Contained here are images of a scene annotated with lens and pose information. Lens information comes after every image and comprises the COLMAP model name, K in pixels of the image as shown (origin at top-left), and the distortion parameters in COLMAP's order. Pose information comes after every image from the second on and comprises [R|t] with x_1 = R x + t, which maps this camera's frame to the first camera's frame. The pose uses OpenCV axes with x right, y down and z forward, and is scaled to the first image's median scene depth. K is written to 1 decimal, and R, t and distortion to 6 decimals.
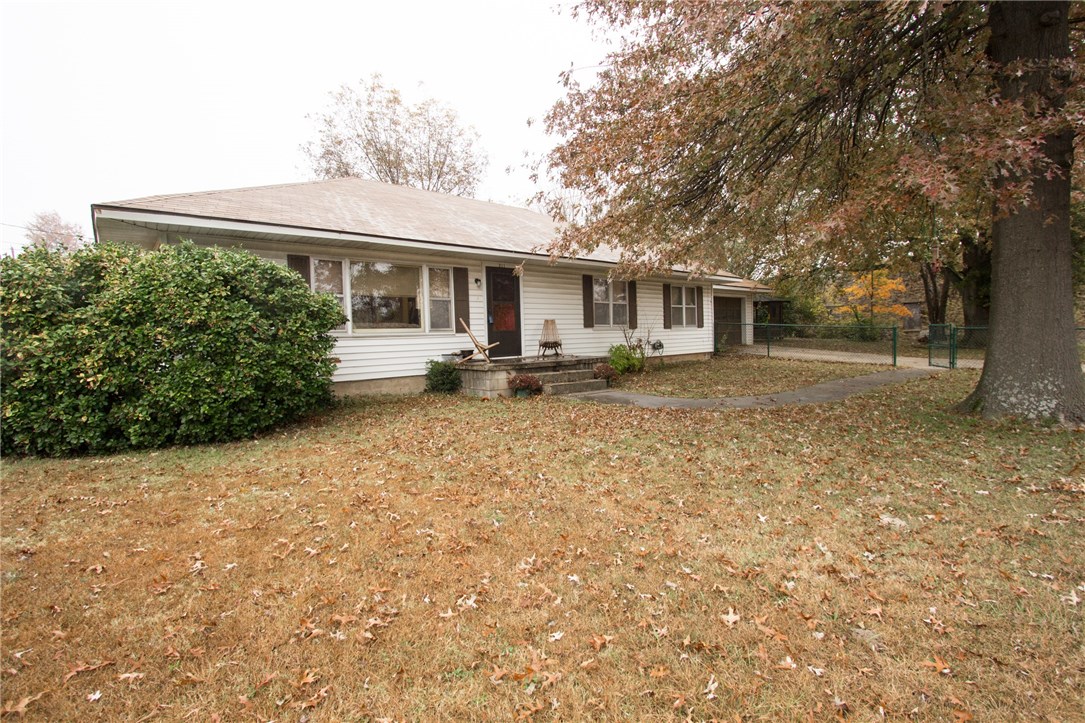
lens RADIAL K [[508.8, 0, 541.4], [0, 508.8, 359.3], [0, 0, 1]] dist [-0.022310, 0.004740]
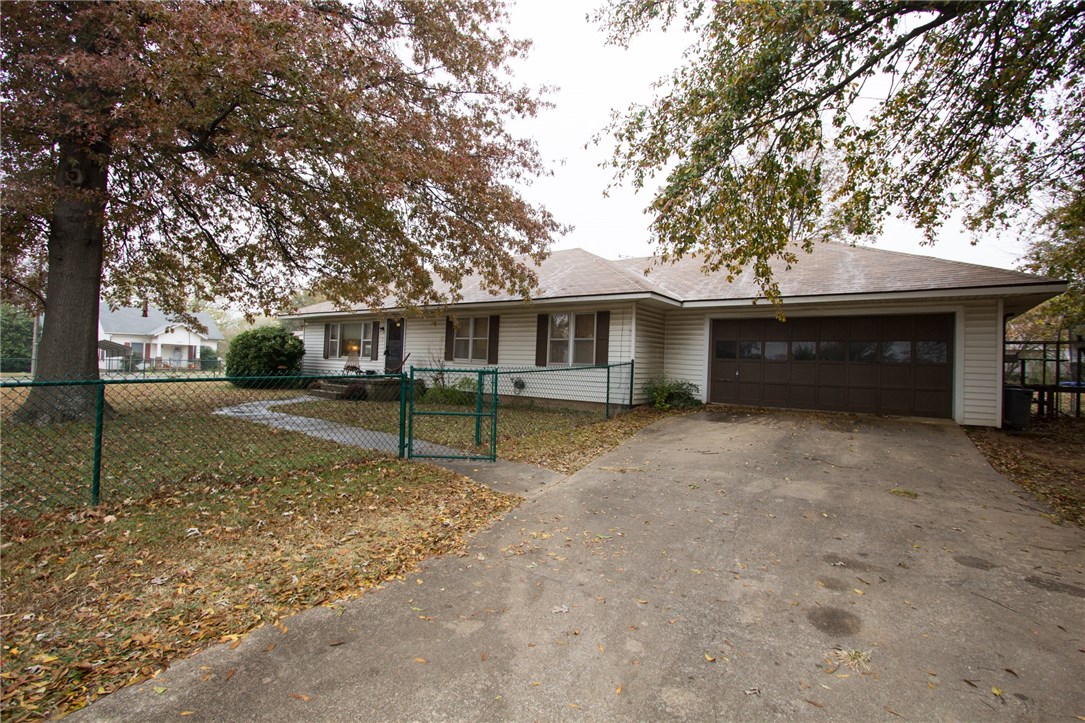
lens RADIAL K [[508.8, 0, 542.7], [0, 508.8, 361.9], [0, 0, 1]] dist [-0.022310, 0.004740]
pose [[0.194080, 0.000252, -0.980986, 1.246037], [-0.113218, 0.993323, -0.022144, -0.056485], [0.974430, 0.115363, 0.192813, 0.959043]]
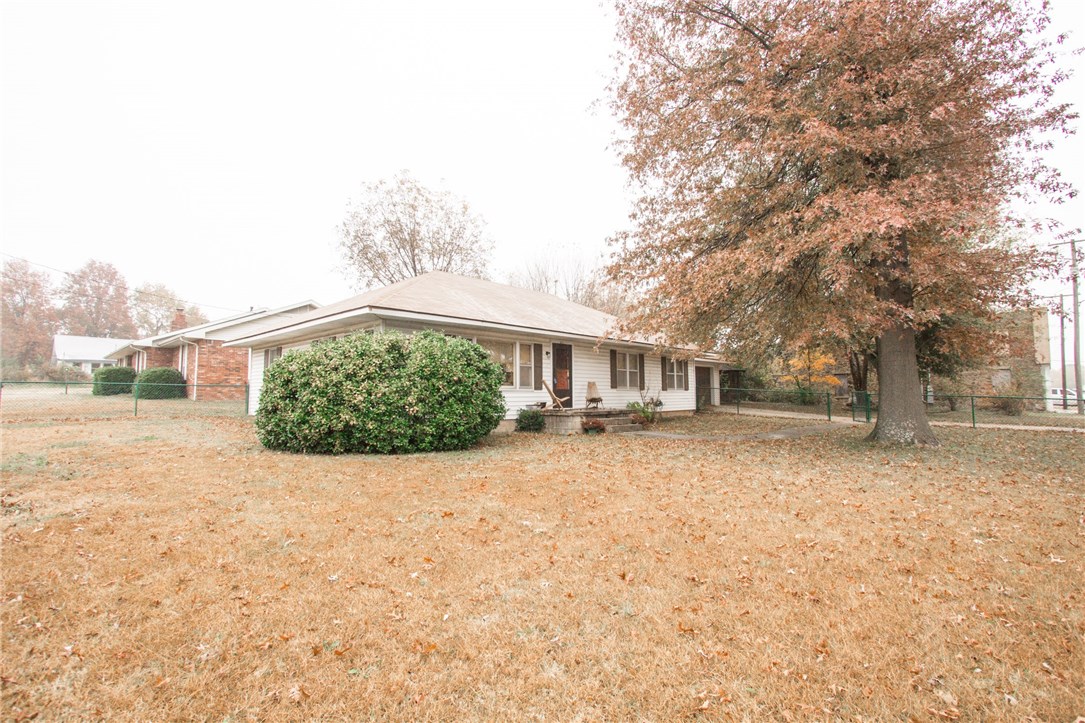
lens RADIAL K [[508.8, 0, 544.1], [0, 508.8, 361.7], [0, 0, 1]] dist [-0.022310, 0.004740]
pose [[0.994807, 0.027617, 0.097964, -0.218274], [-0.016049, 0.993007, -0.116964, 0.027022], [-0.100509, 0.114784, 0.988293, -0.309842]]
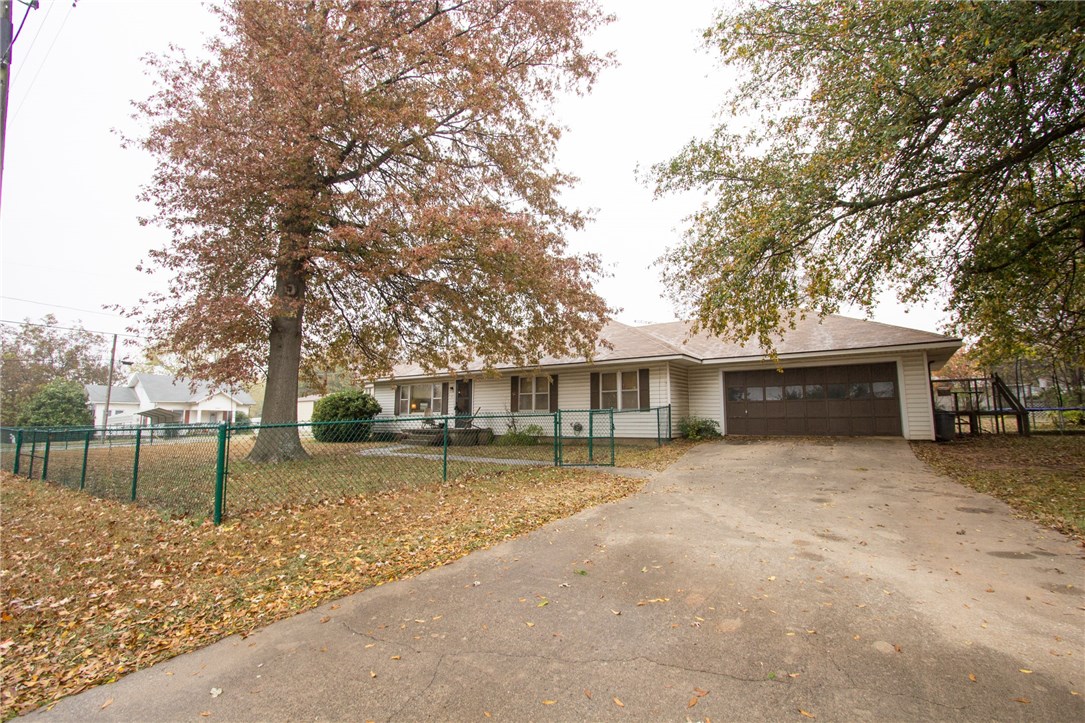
lens RADIAL K [[508.8, 0, 543.3], [0, 508.8, 361.7], [0, 0, 1]] dist [-0.022310, 0.004740]
pose [[0.214396, -0.113891, -0.970084, 1.504134], [-0.075900, 0.988233, -0.132796, -0.016260], [0.973793, 0.102100, 0.203229, 0.747835]]
